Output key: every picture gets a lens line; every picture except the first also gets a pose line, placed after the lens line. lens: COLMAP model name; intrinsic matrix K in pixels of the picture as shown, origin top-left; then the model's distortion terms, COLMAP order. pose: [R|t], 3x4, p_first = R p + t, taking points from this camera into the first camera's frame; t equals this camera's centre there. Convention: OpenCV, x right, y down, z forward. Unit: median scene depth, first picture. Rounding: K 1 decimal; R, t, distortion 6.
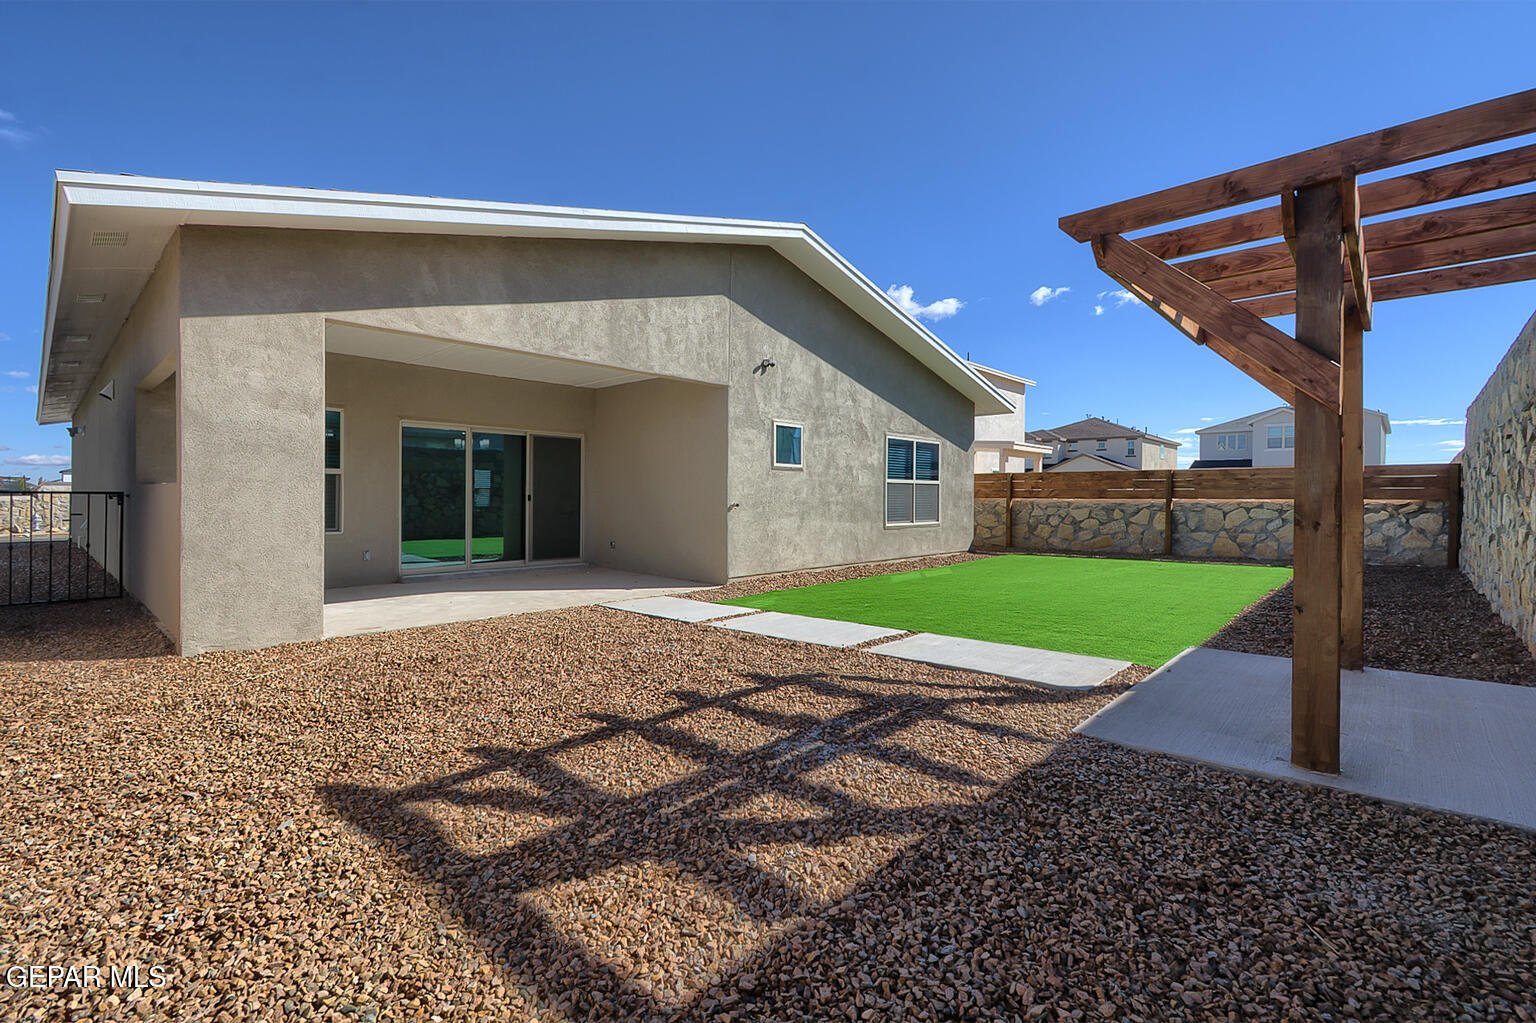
lens RADIAL K [[691.4, 0, 768.4], [0, 691.4, 501.7], [0, 0, 1]] dist [0.004304, -0.000992]
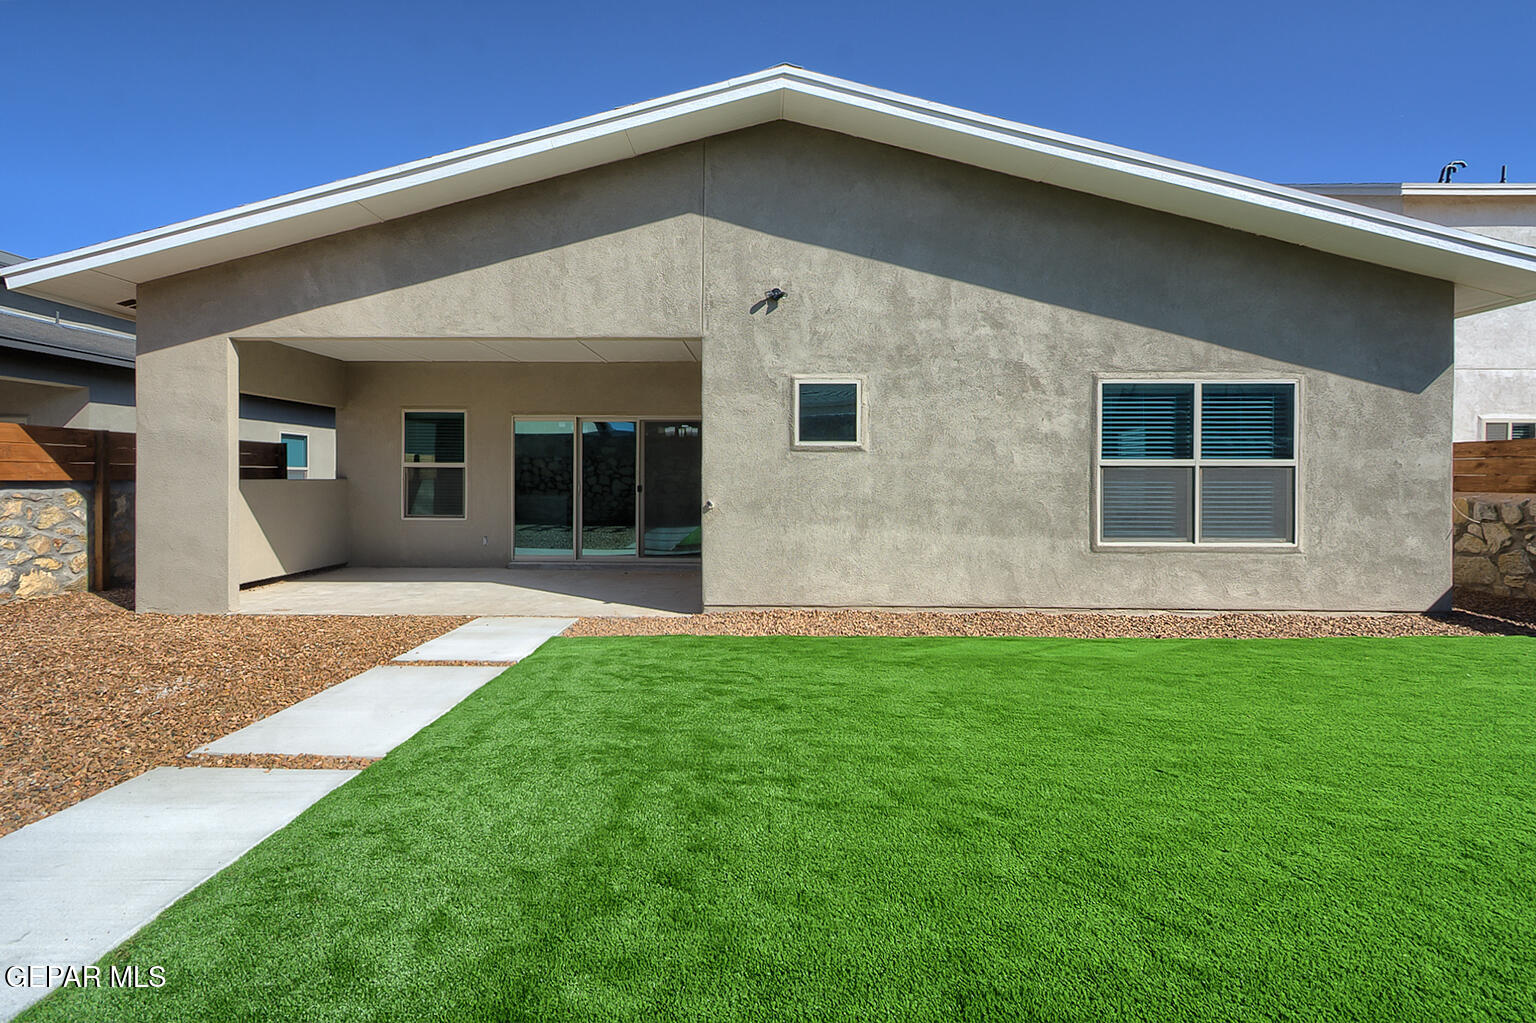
lens RADIAL K [[691.4, 0, 761.5], [0, 691.4, 485.5], [0, 0, 1]] dist [0.004304, -0.000992]
pose [[0.663535, -0.003774, -0.748136, 0.461545], [-0.006094, 0.999927, -0.010449, -0.005668], [0.748120, 0.011492, 0.663463, 0.507214]]
